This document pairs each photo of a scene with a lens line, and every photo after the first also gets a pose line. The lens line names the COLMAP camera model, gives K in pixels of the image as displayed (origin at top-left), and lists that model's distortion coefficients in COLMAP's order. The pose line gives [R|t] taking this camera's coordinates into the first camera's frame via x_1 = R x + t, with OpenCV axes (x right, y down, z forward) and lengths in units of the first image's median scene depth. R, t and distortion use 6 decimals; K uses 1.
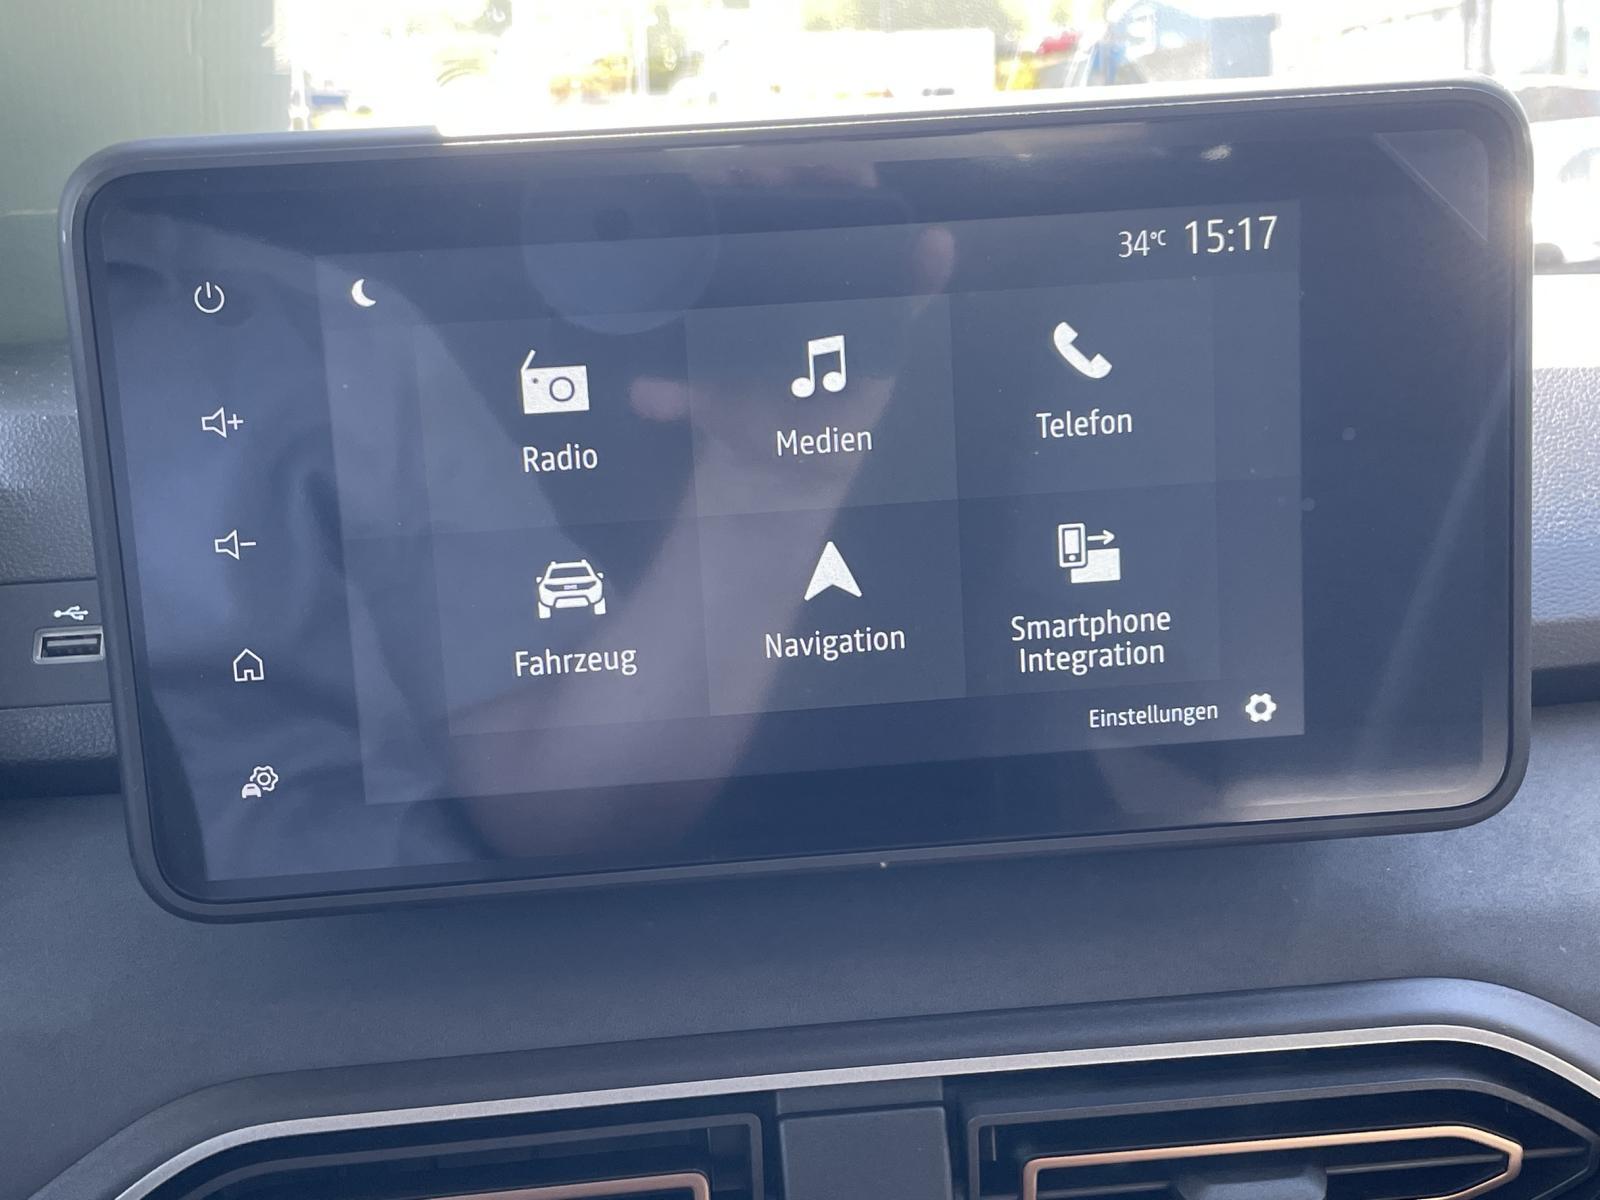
lens RADIAL K [[2056.2, 0, 794.6], [0, 2056.2, 595.6], [0, 0, 1]] dist [0.076257, 0.000000]
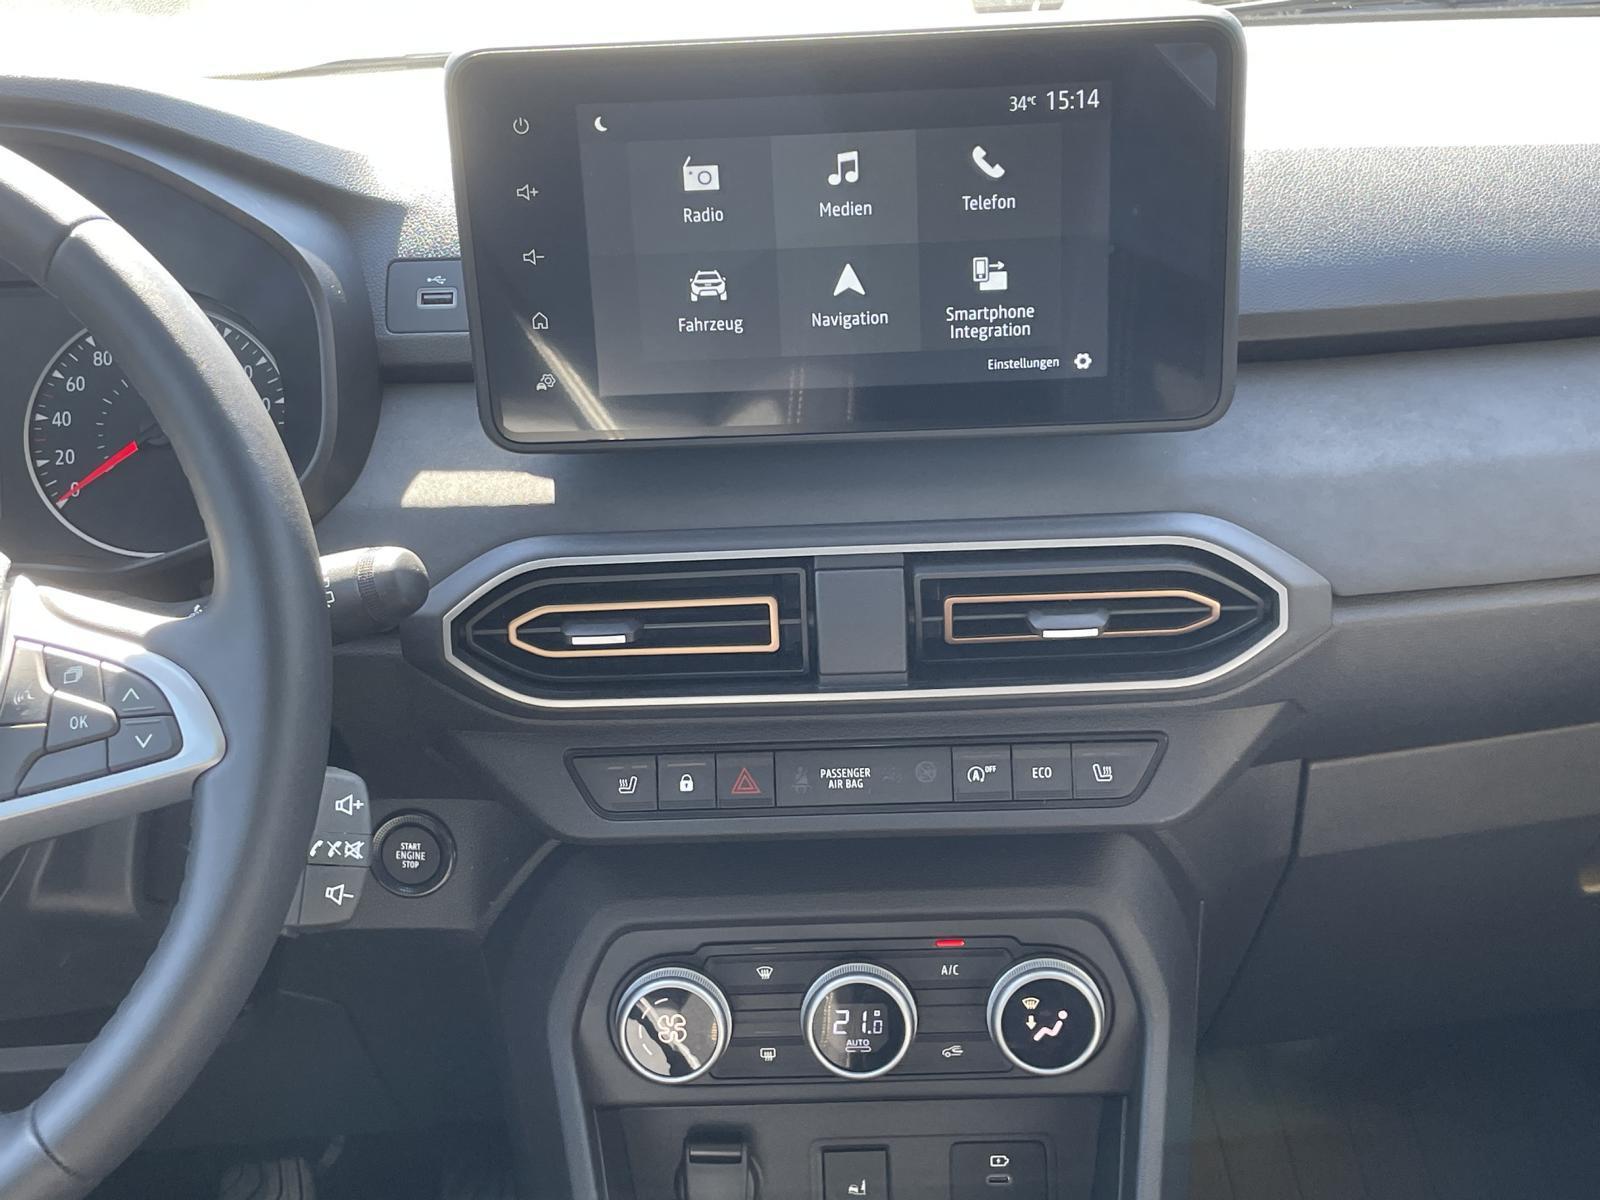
lens RADIAL K [[2056.2, 0, 801.3], [0, 2056.2, 596.3], [0, 0, 1]] dist [0.076257, 0.000000]
pose [[0.994450, 0.046486, -0.094382, 0.162843], [-0.026644, 0.979123, 0.201517, -0.105049], [0.101779, -0.197884, 0.974927, -0.860422]]
